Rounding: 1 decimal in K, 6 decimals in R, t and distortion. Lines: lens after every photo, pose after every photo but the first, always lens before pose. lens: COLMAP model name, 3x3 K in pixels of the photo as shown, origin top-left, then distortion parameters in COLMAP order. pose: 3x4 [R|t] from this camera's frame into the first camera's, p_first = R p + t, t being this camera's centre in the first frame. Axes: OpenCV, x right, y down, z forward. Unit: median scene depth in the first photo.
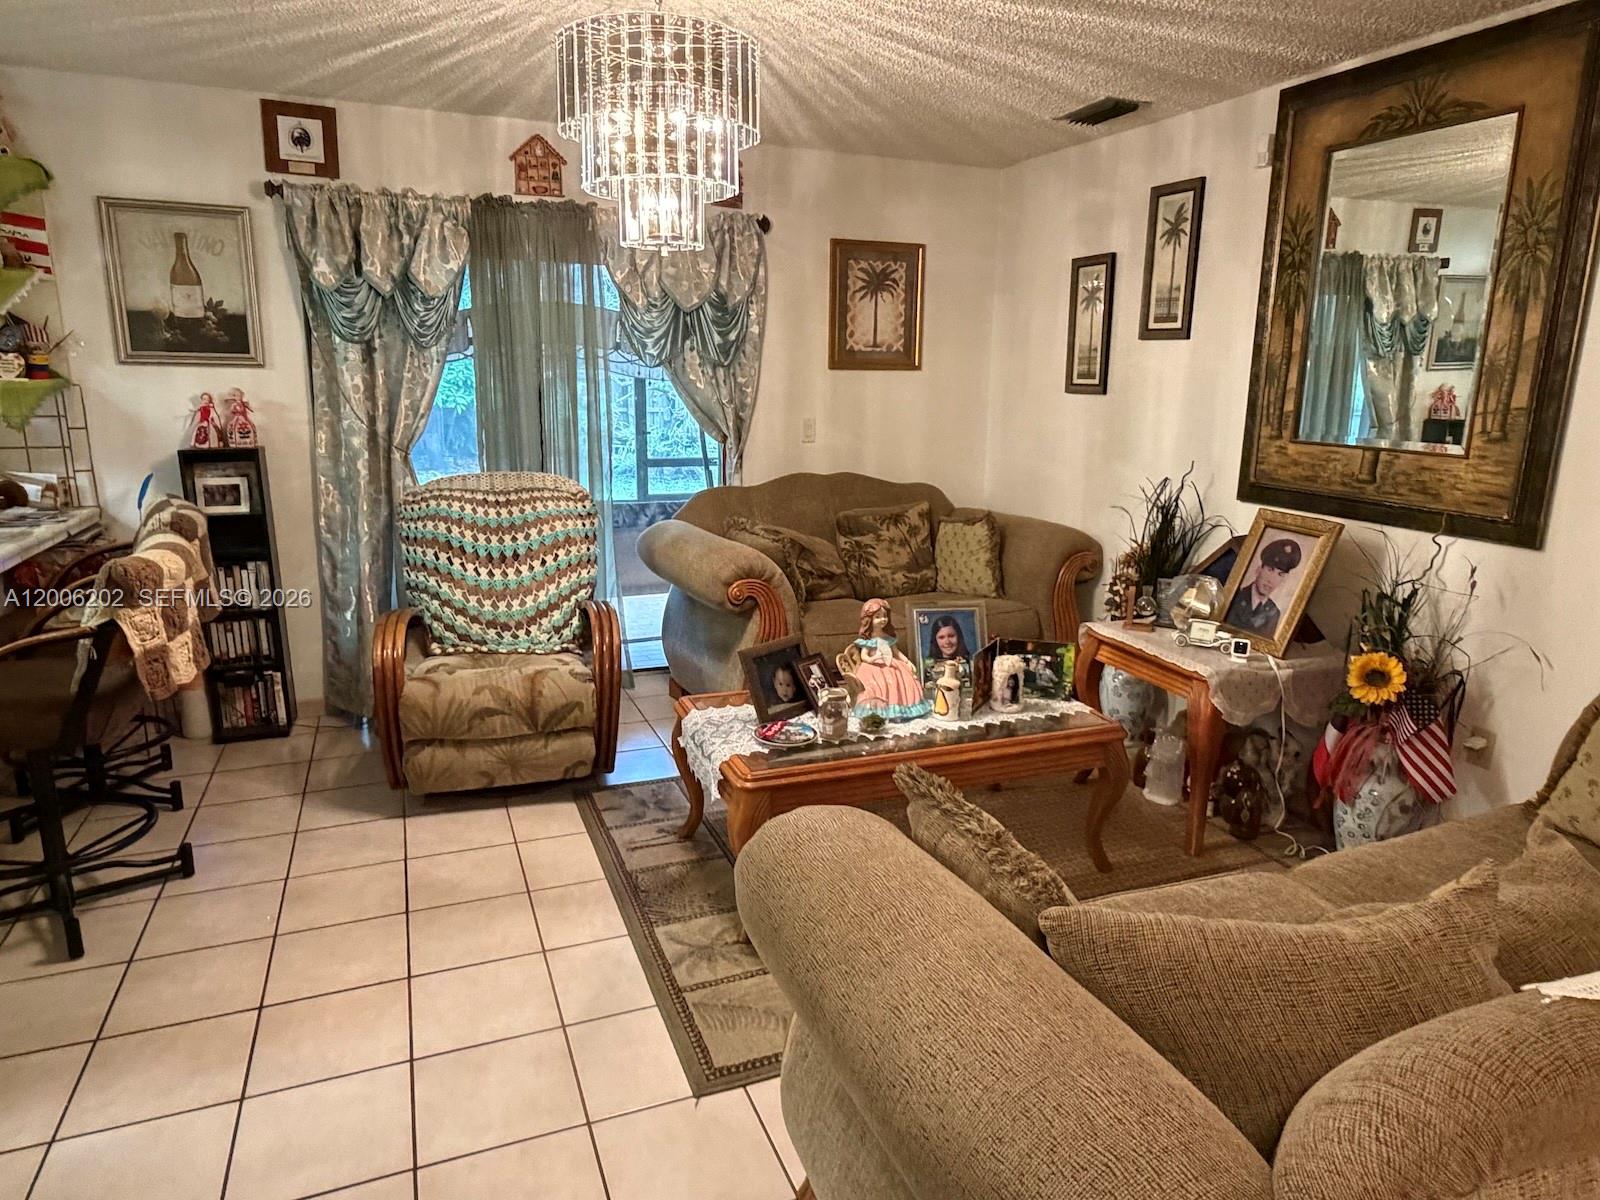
lens RADIAL K [[1003.5, 0, 799.2], [0, 1003.5, 600.3], [0, 0, 1]] dist [0.003094, 0.000726]
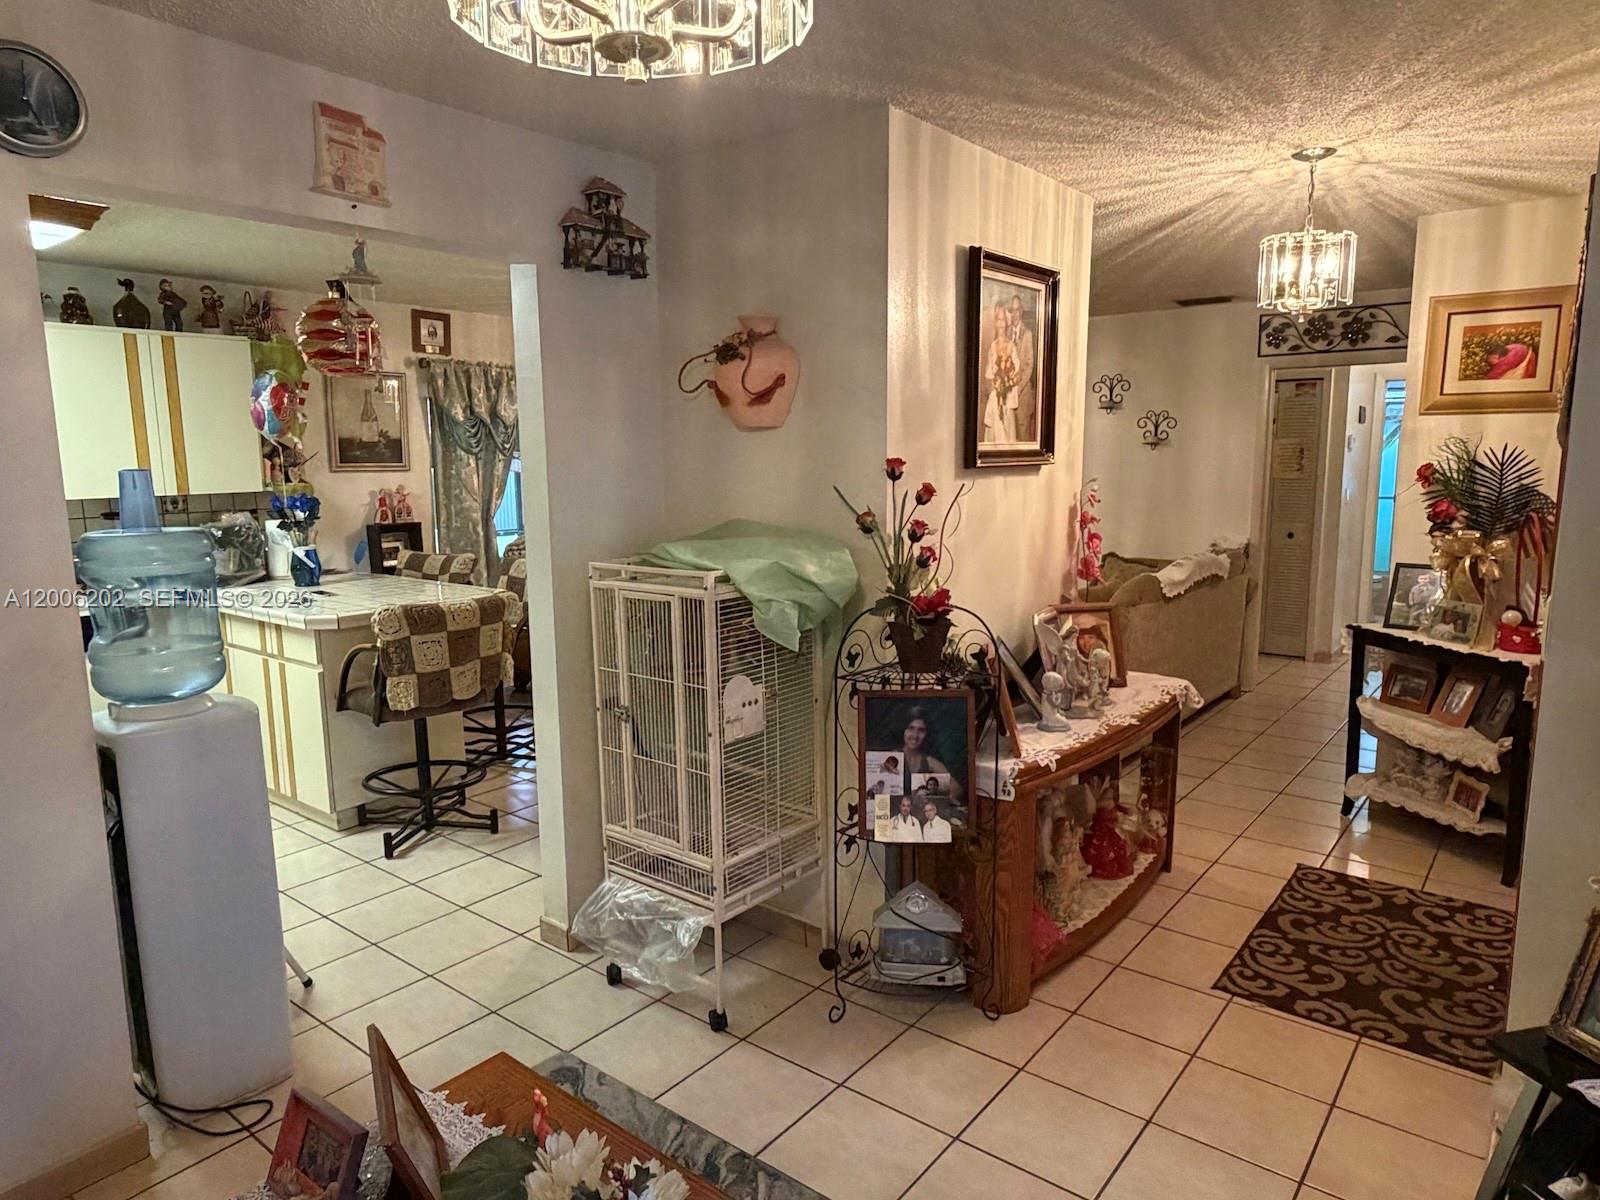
lens RADIAL K [[1003.5, 0, 801.0], [0, 1003.5, 602.4], [0, 0, 1]] dist [0.003094, 0.000726]
pose [[0.863385, -0.095238, 0.495476, -0.819431], [0.129269, 0.991000, -0.034771, 0.107611], [-0.487705, 0.094071, 0.867925, -0.657573]]
